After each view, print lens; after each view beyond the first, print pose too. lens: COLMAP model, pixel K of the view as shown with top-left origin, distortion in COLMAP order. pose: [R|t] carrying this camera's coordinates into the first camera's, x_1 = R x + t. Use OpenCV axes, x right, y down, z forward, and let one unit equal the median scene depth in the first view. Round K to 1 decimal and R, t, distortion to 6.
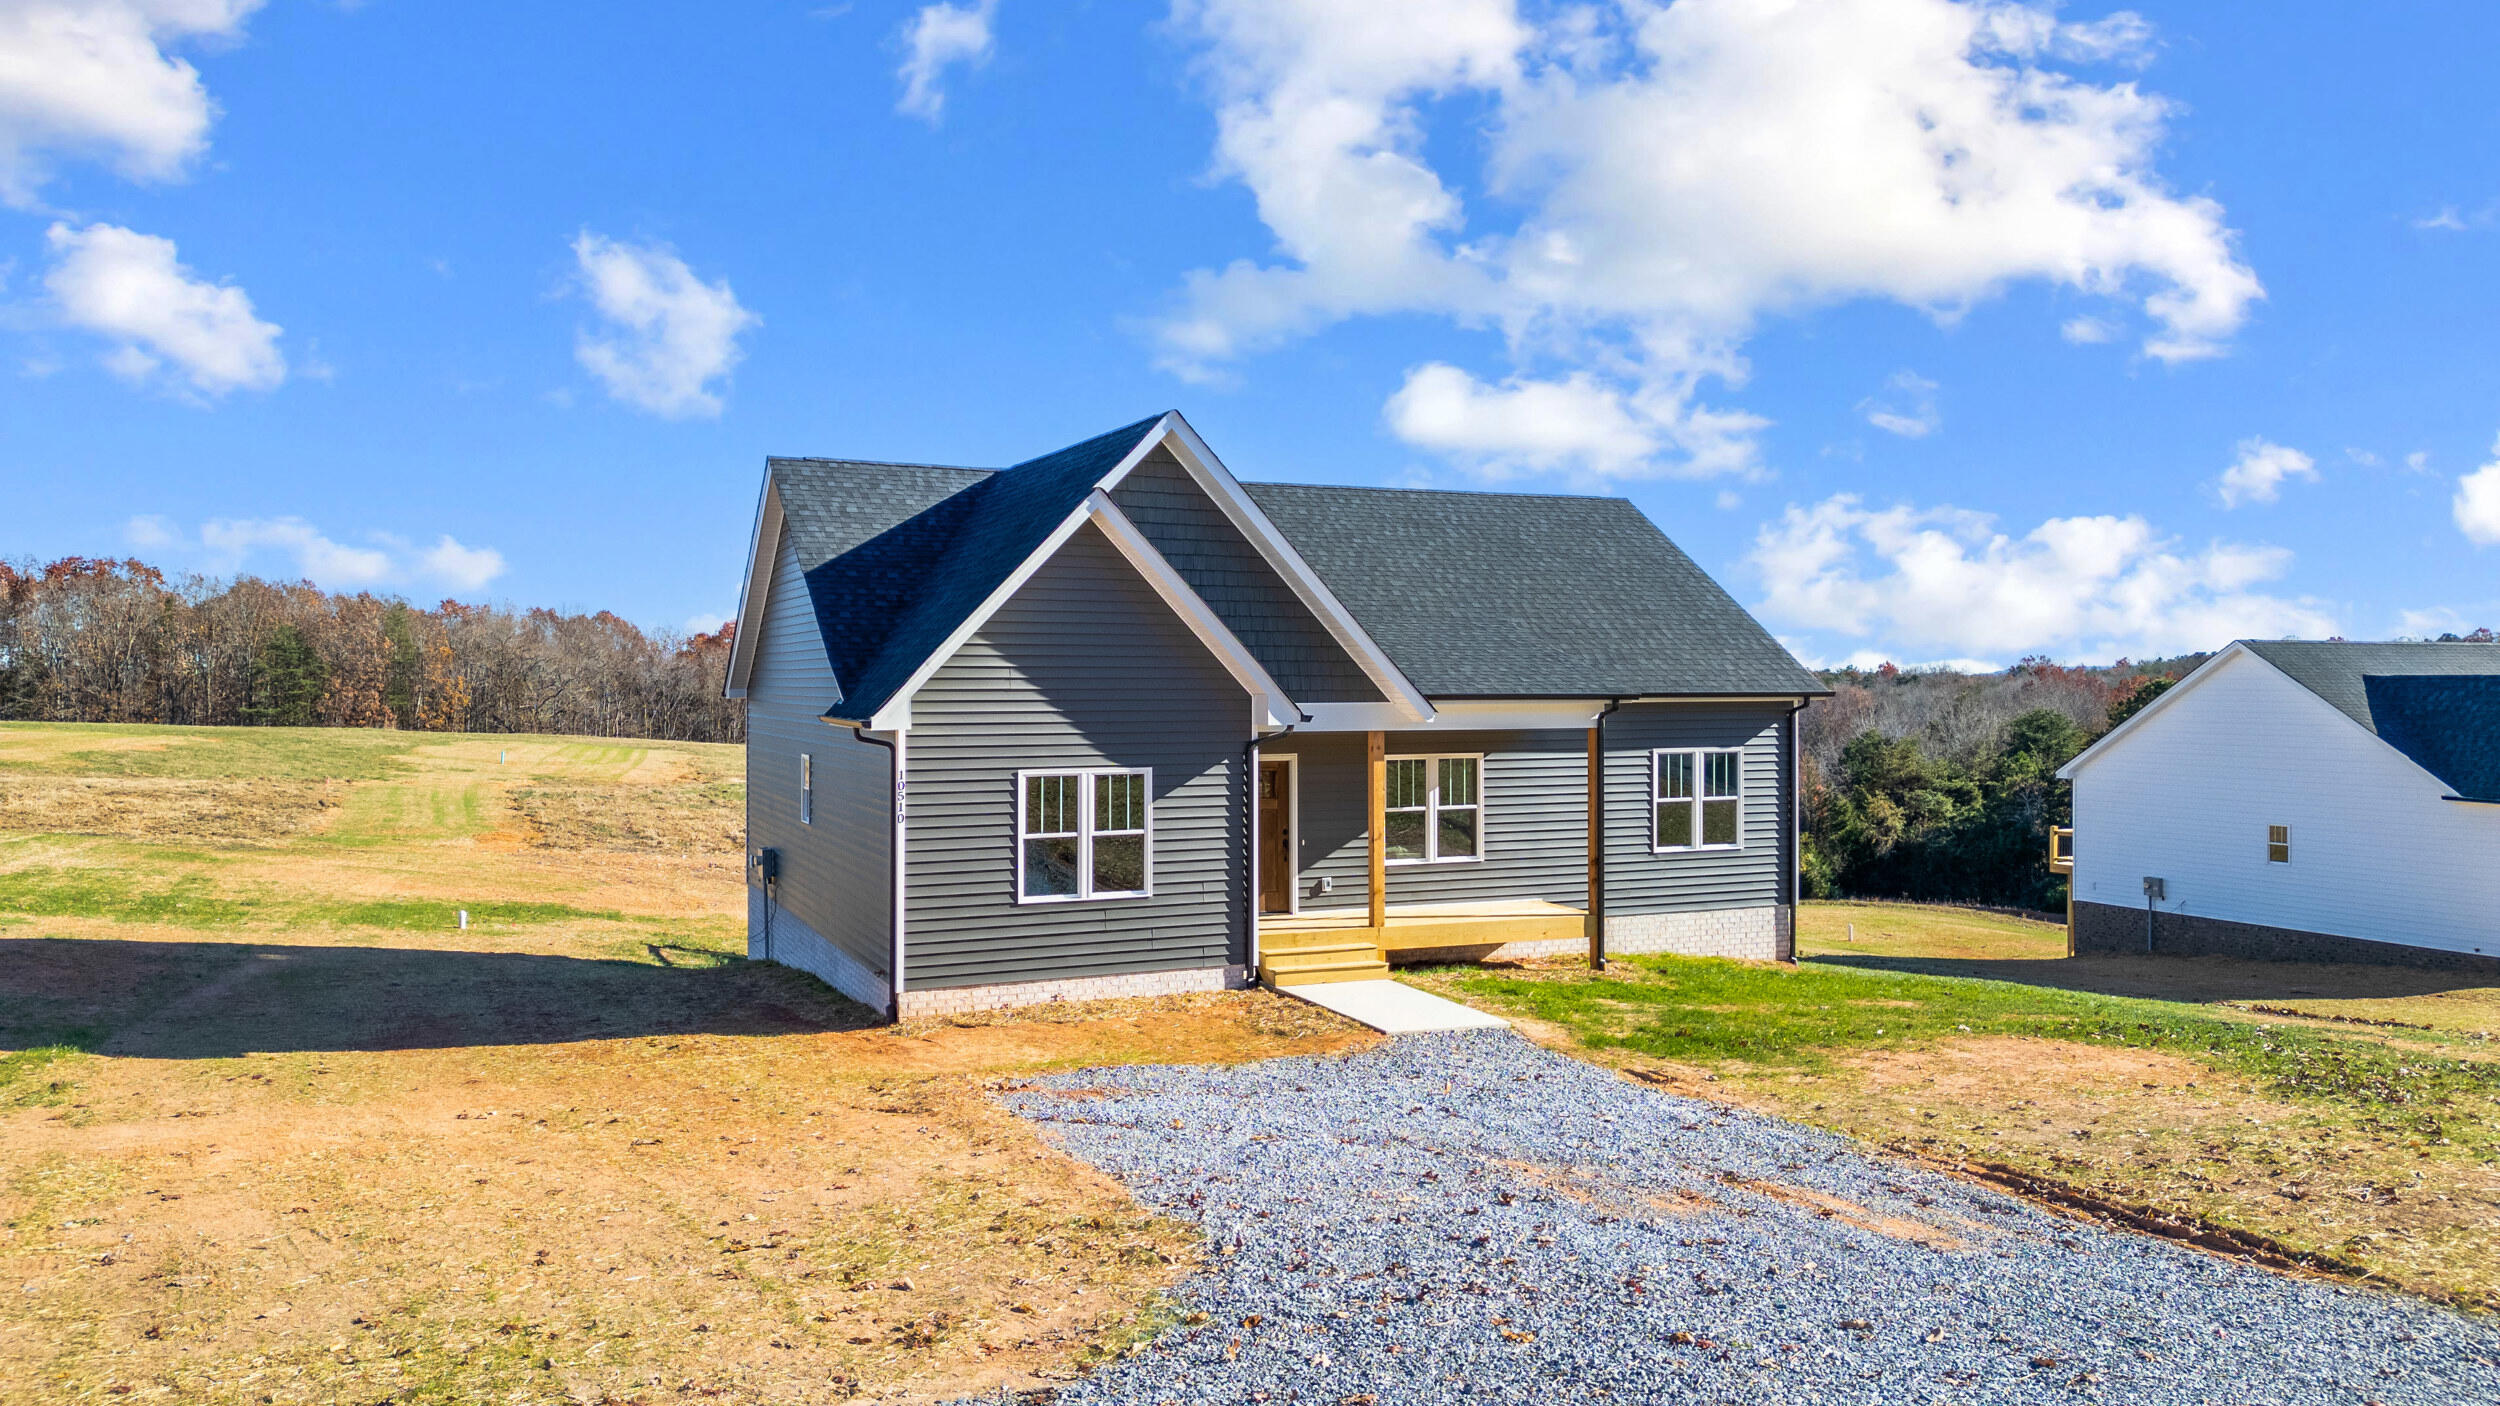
lens RADIAL K [[1718.3, 0, 1254.0], [0, 1718.3, 692.2], [0, 0, 1]] dist [0.026536, -0.001681]
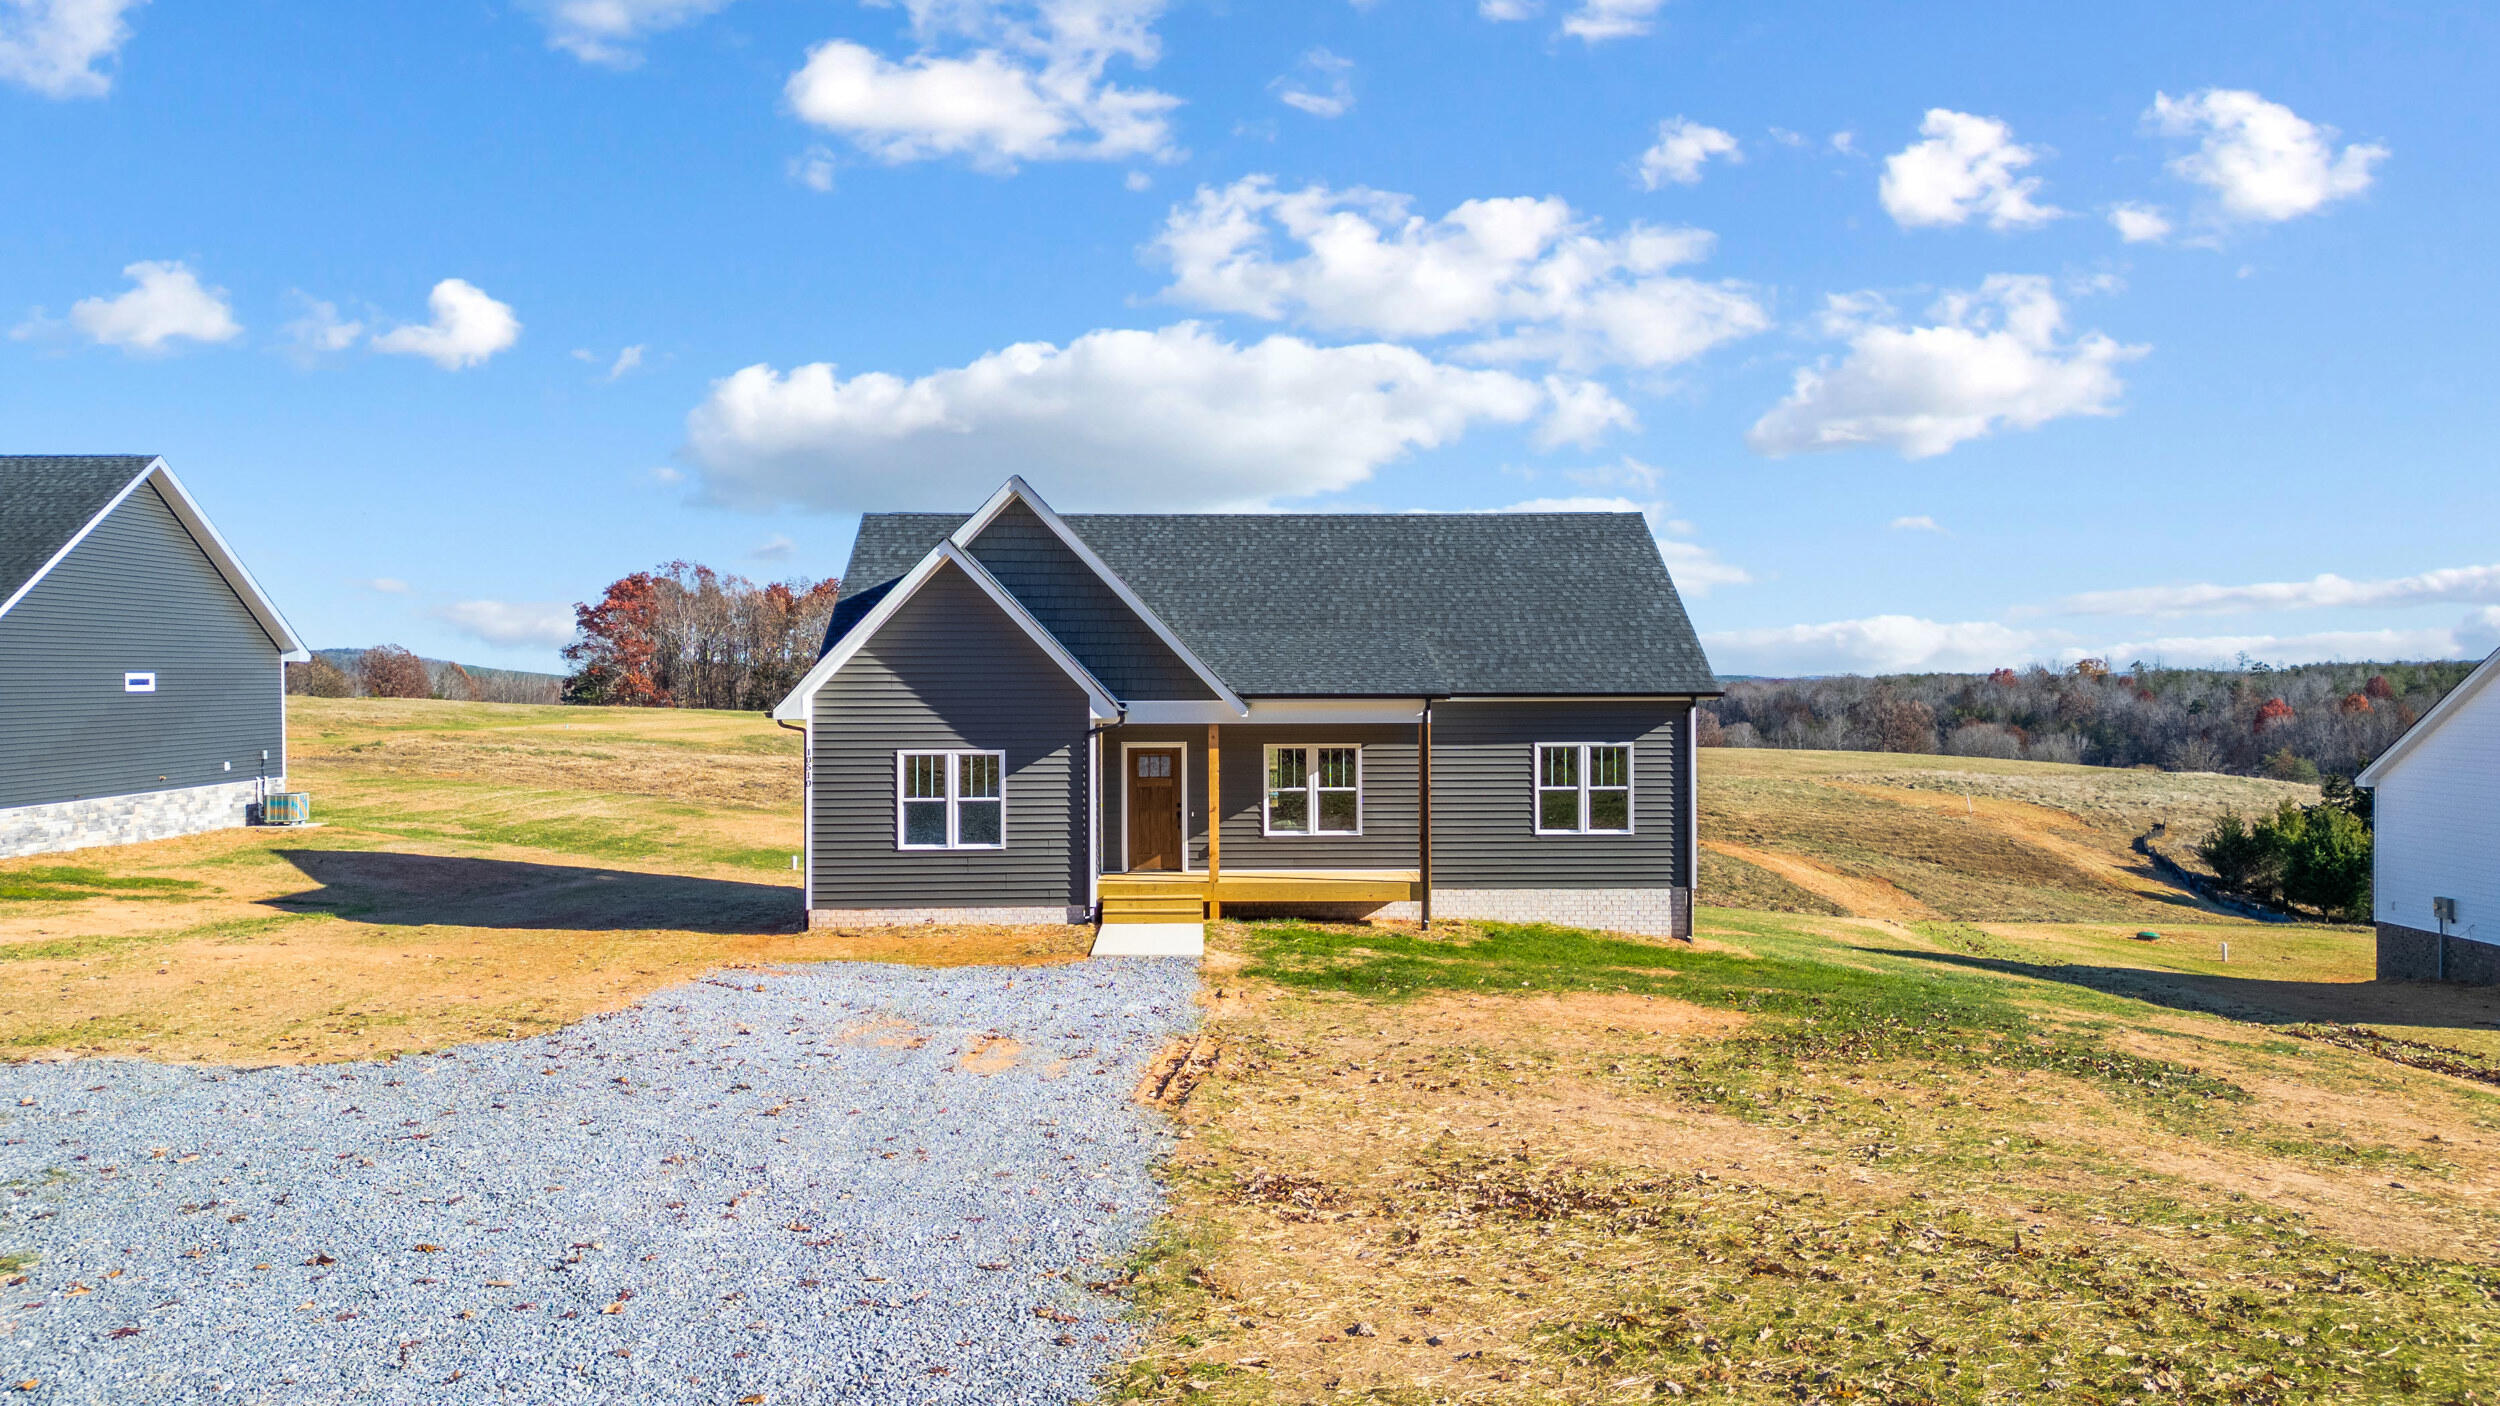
lens RADIAL K [[1718.3, 0, 1253.1], [0, 1718.3, 704.7], [0, 0, 1]] dist [0.026536, -0.001681]
pose [[0.929998, 0.004031, -0.367543, 0.554383], [-0.000610, 0.999955, 0.009423, -0.002790], [0.367564, -0.008539, 0.929959, -0.134887]]
